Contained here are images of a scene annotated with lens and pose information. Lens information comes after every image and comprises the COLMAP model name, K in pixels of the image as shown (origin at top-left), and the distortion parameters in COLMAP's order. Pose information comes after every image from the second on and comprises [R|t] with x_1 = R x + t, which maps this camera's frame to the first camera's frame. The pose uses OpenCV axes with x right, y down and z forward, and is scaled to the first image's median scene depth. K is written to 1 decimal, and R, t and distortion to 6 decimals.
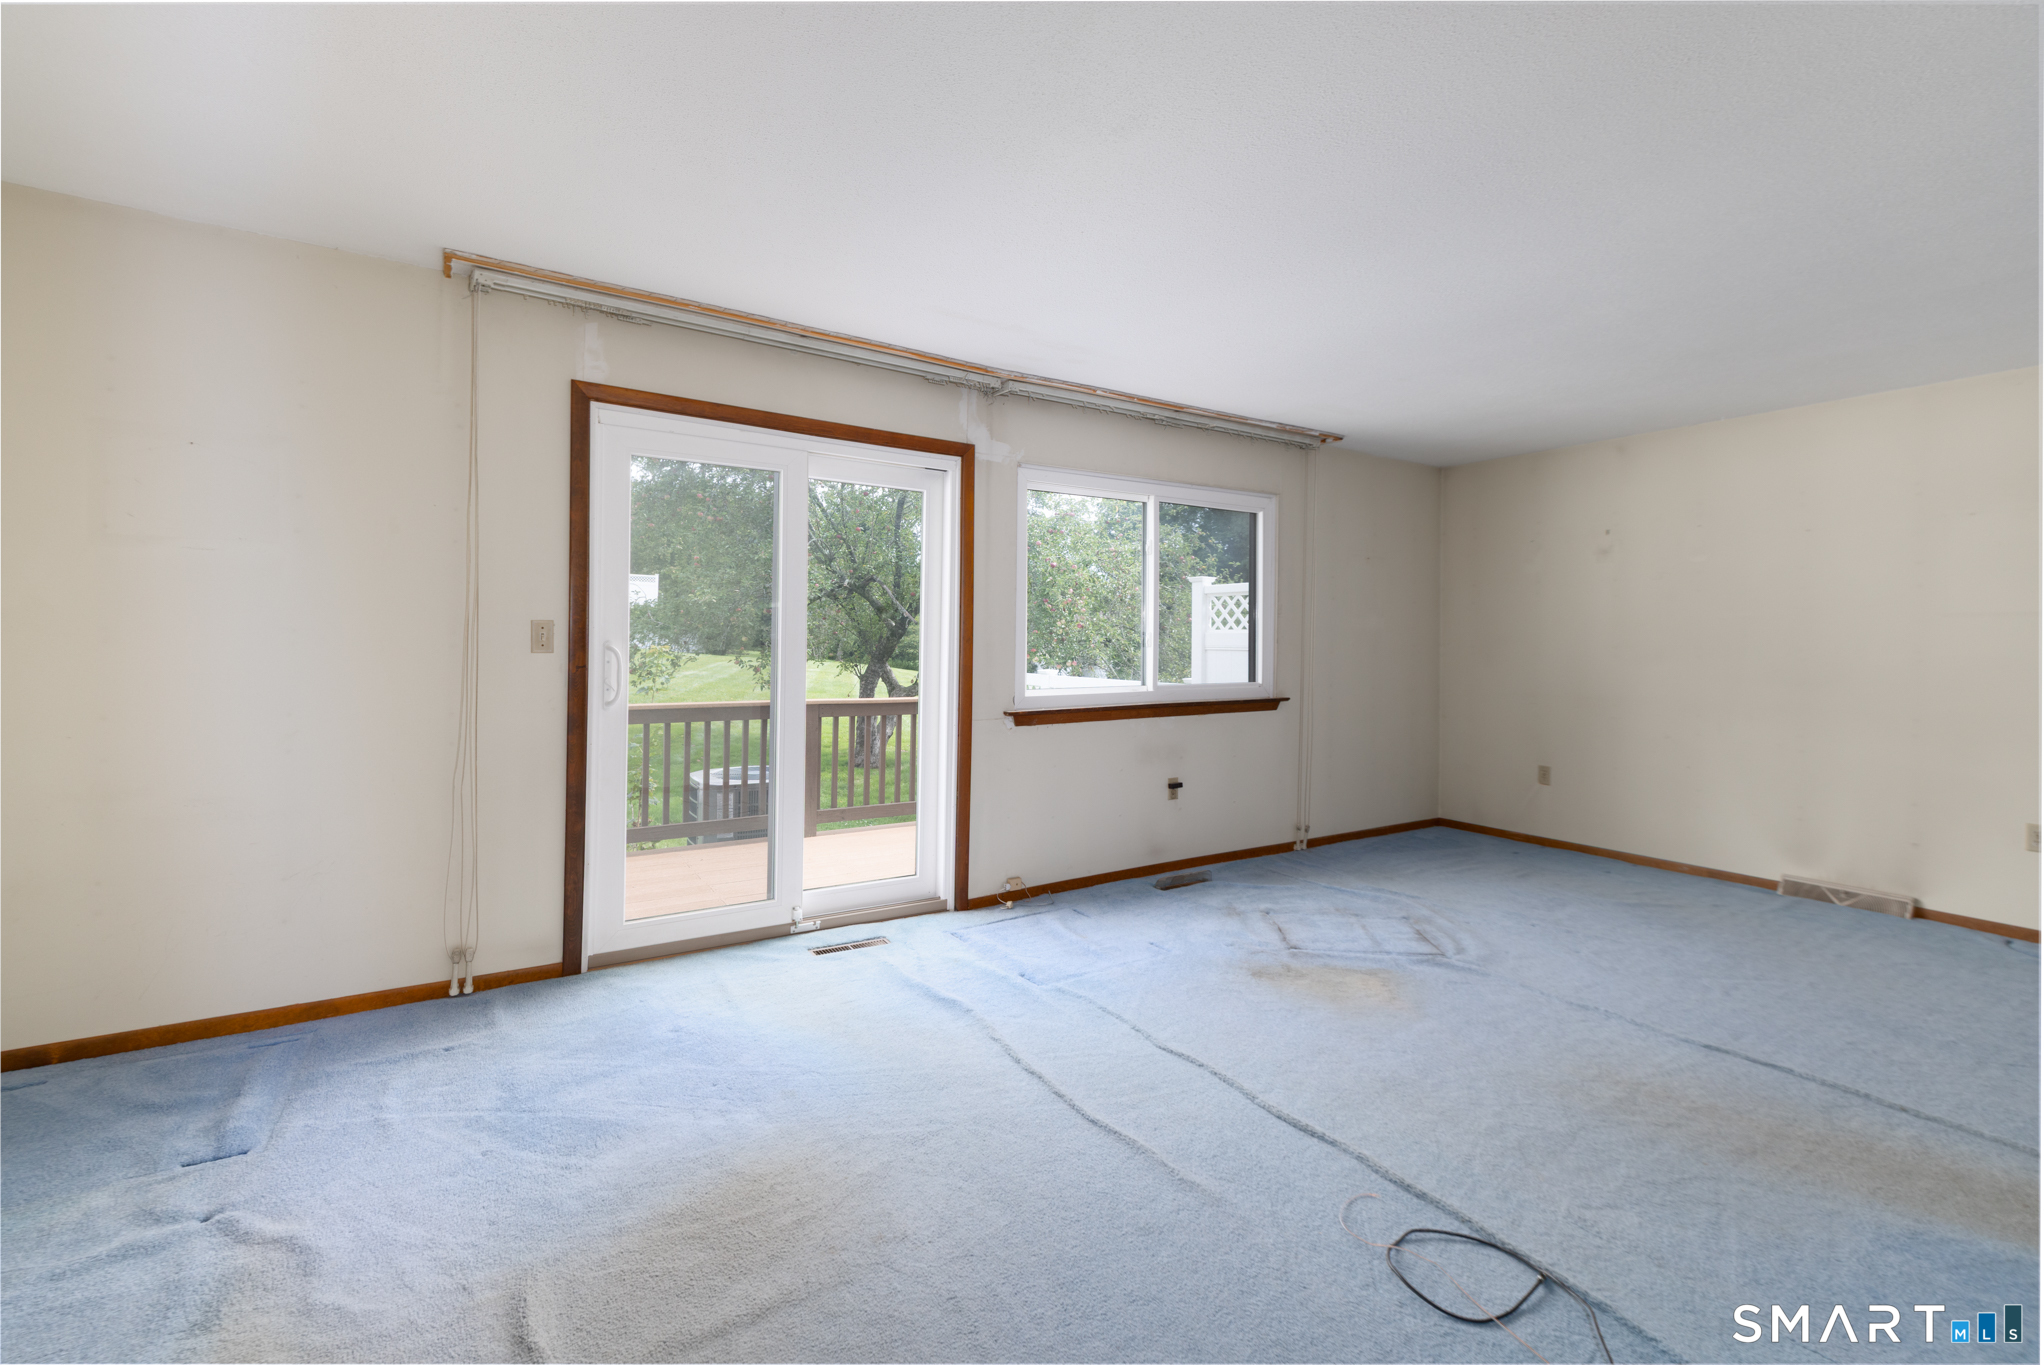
lens RADIAL K [[876.1, 0, 1017.6], [0, 876.1, 634.7], [0, 0, 1]] dist [-0.000891, 0.000271]
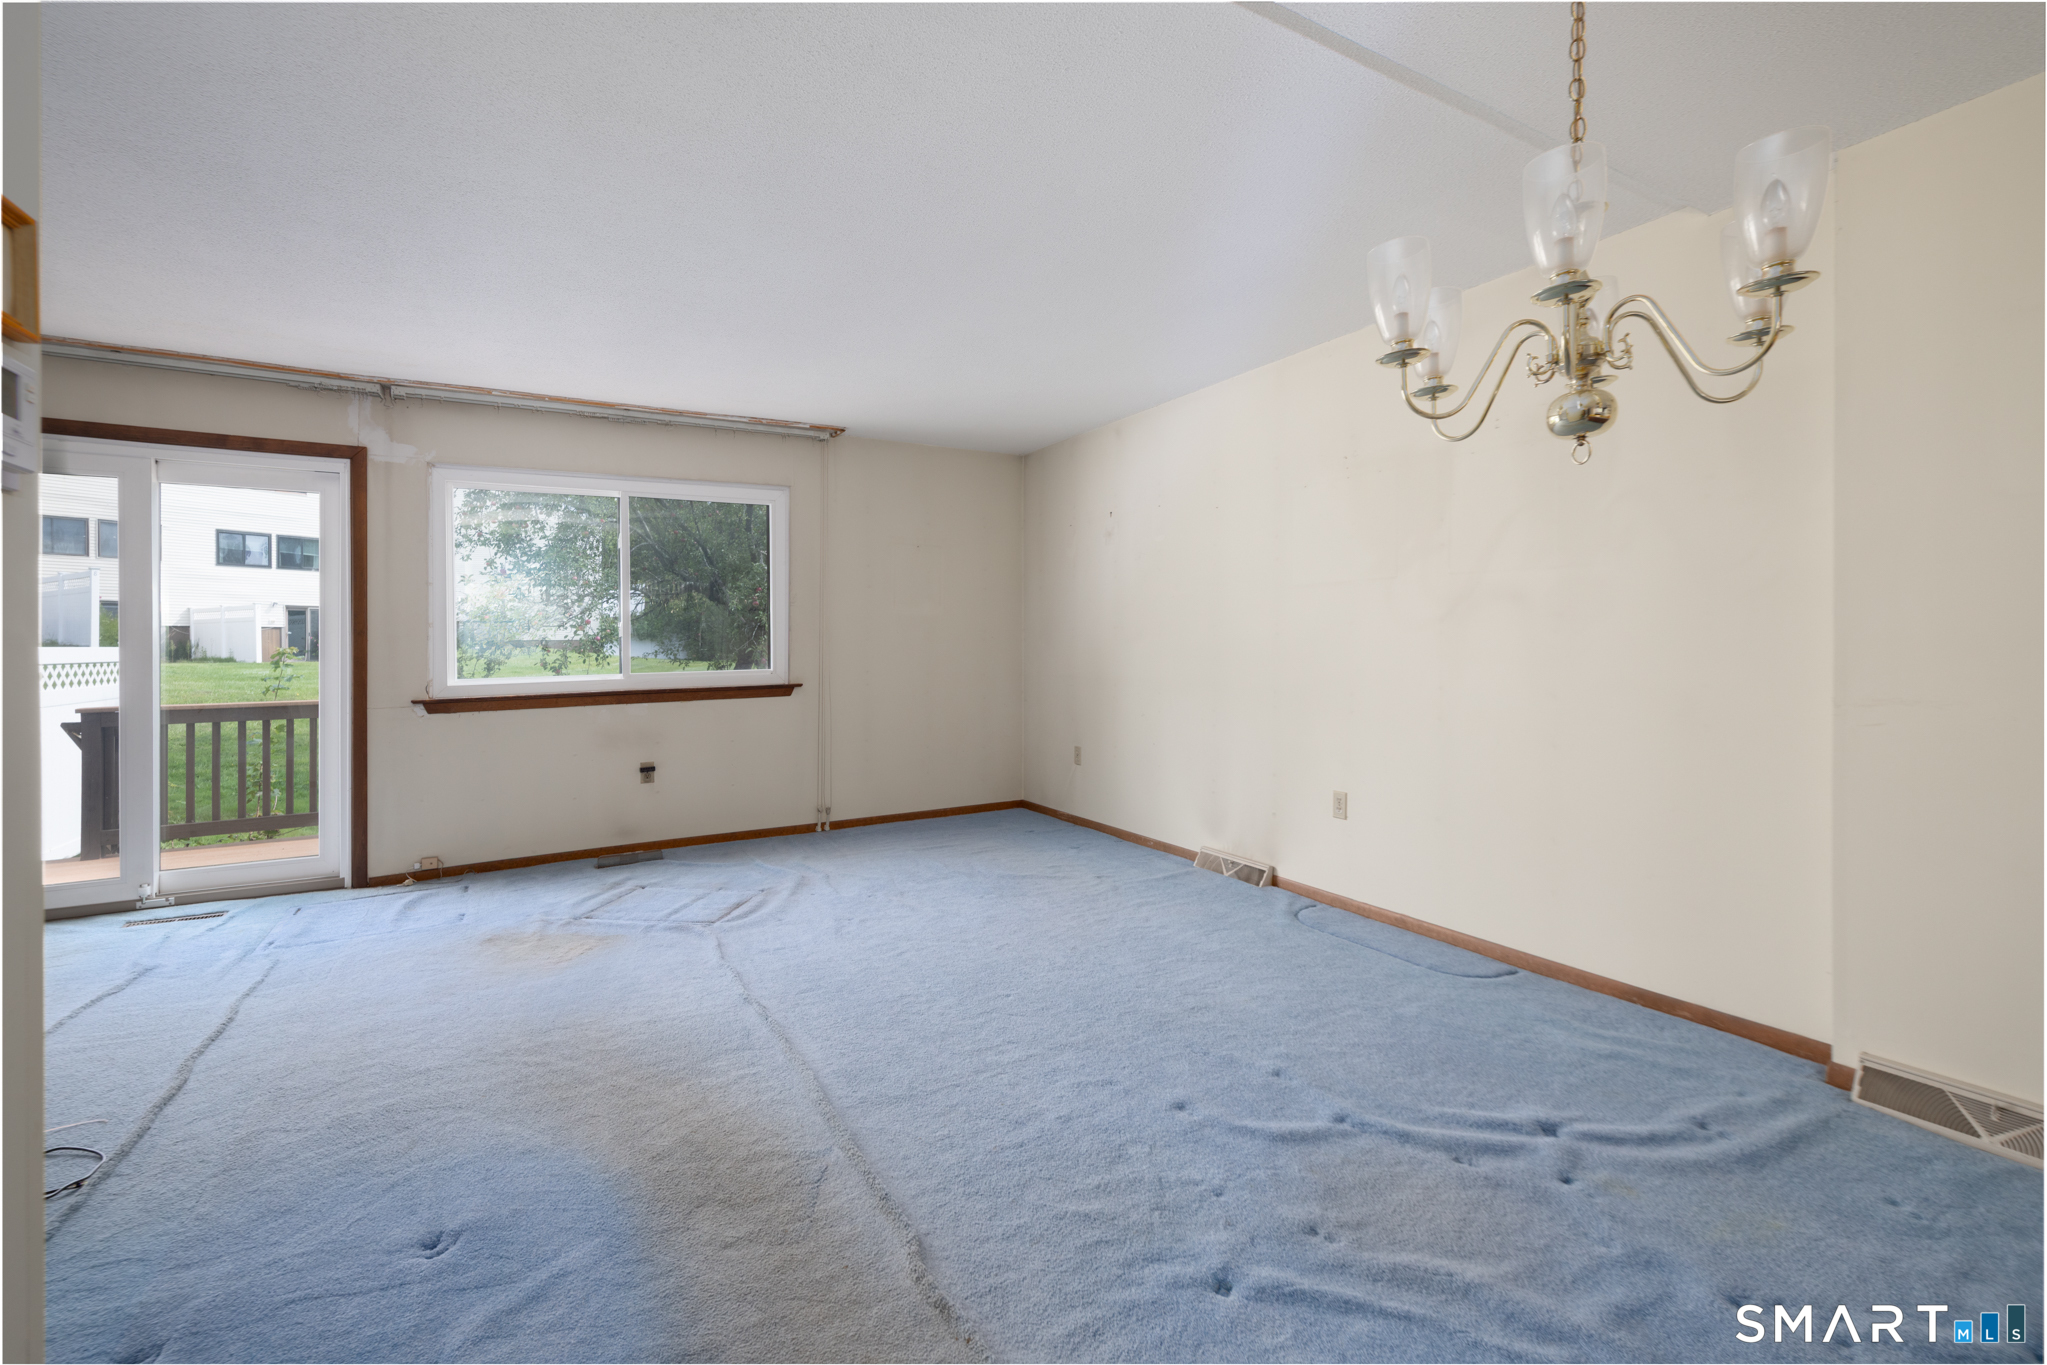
lens RADIAL K [[875.3, 0, 1026.5], [0, 875.3, 643.8], [0, 0, 1]] dist [-0.000340, 0.000236]
pose [[0.998924, -0.021776, -0.040945, 0.755110], [0.022094, 0.999729, 0.007317, 0.028390], [0.040774, -0.008214, 0.999135, -0.020932]]
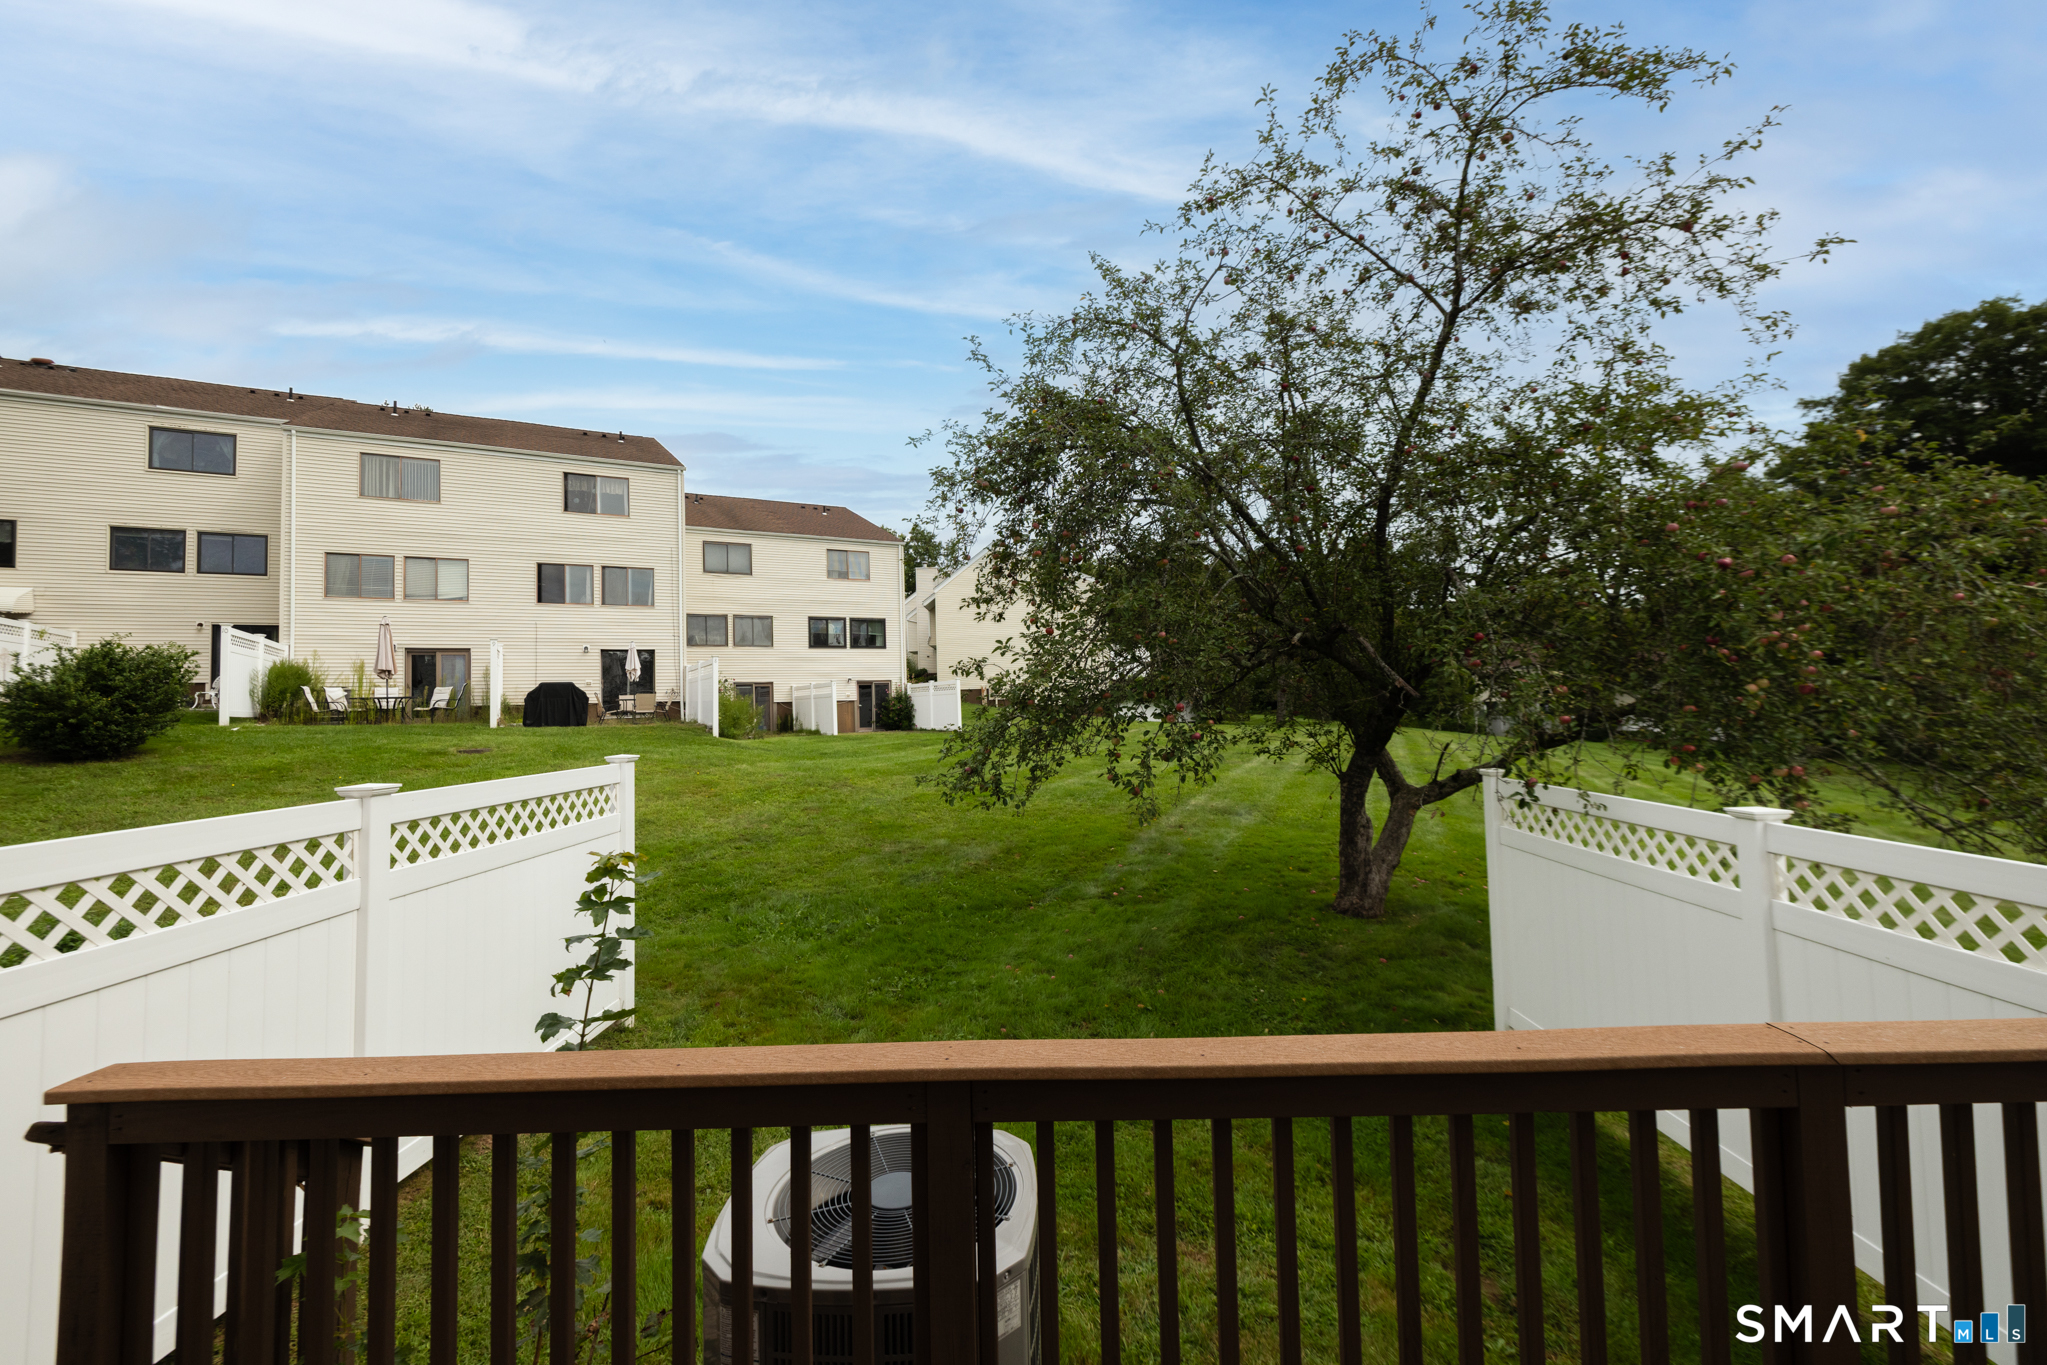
lens RADIAL K [[852.7, 0, 1023.5], [0, 852.7, 682.5], [0, 0, 1]] dist [0.019290, 0.000054]
pose [[0.839258, -0.054869, -0.540958, -0.089442], [0.047627, 0.998490, -0.027387, -0.062969], [0.541644, -0.002780, 0.840603, 1.149777]]
